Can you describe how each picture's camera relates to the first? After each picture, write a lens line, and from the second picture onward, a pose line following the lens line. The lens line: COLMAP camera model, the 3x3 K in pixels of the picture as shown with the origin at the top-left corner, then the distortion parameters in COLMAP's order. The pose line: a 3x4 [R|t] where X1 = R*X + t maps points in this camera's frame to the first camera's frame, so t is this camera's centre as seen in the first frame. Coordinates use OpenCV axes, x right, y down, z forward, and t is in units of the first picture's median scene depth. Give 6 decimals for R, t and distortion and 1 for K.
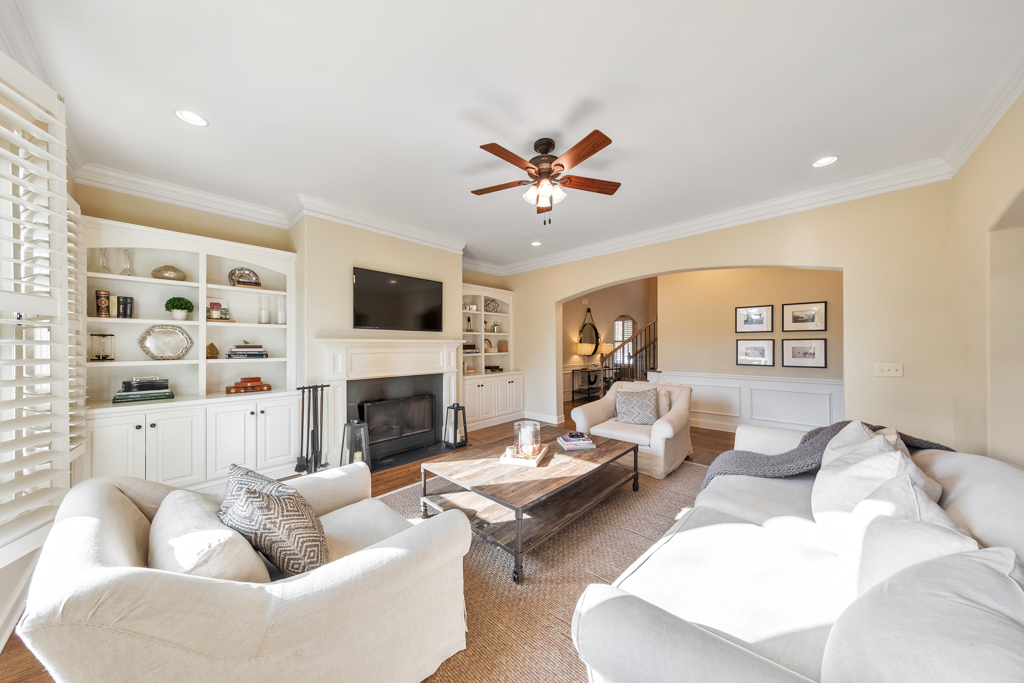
lens RADIAL K [[329.4, 0, 515.6], [0, 329.4, 345.8], [0, 0, 1]] dist [0.001024, 0.000056]
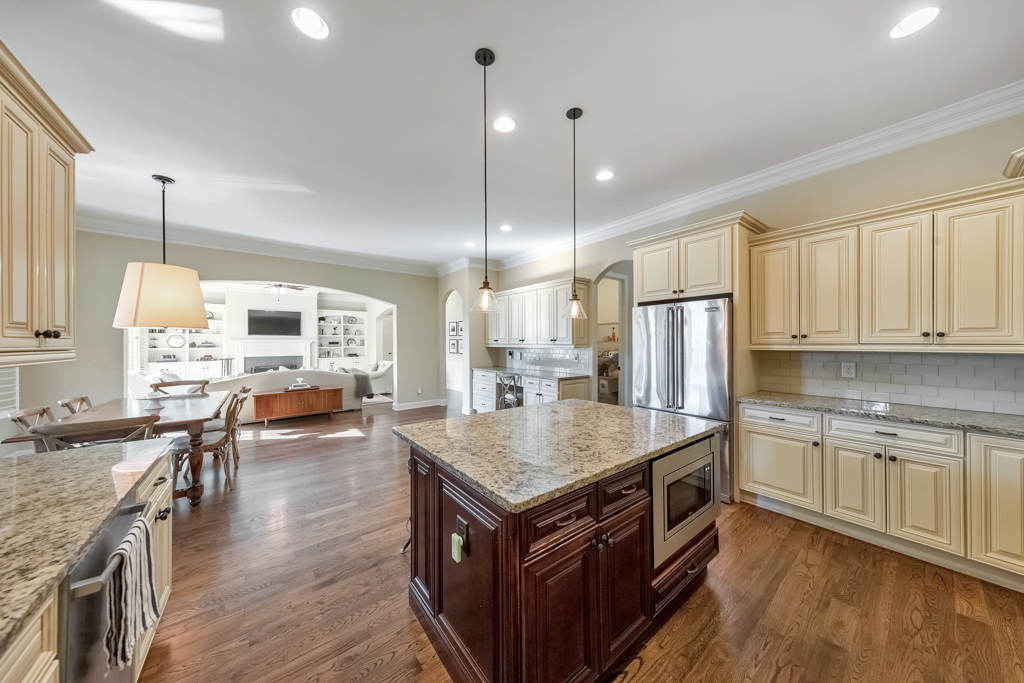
lens RADIAL K [[326.9, 0, 516.8], [0, 326.9, 342.1], [0, 0, 1]] dist [0.001427, 0.000044]
pose [[0.987270, -0.000217, -0.159053, 1.821728], [0.000402, 0.999999, 0.001128, -0.006991], [0.159052, -0.001178, 0.987269, -1.035570]]
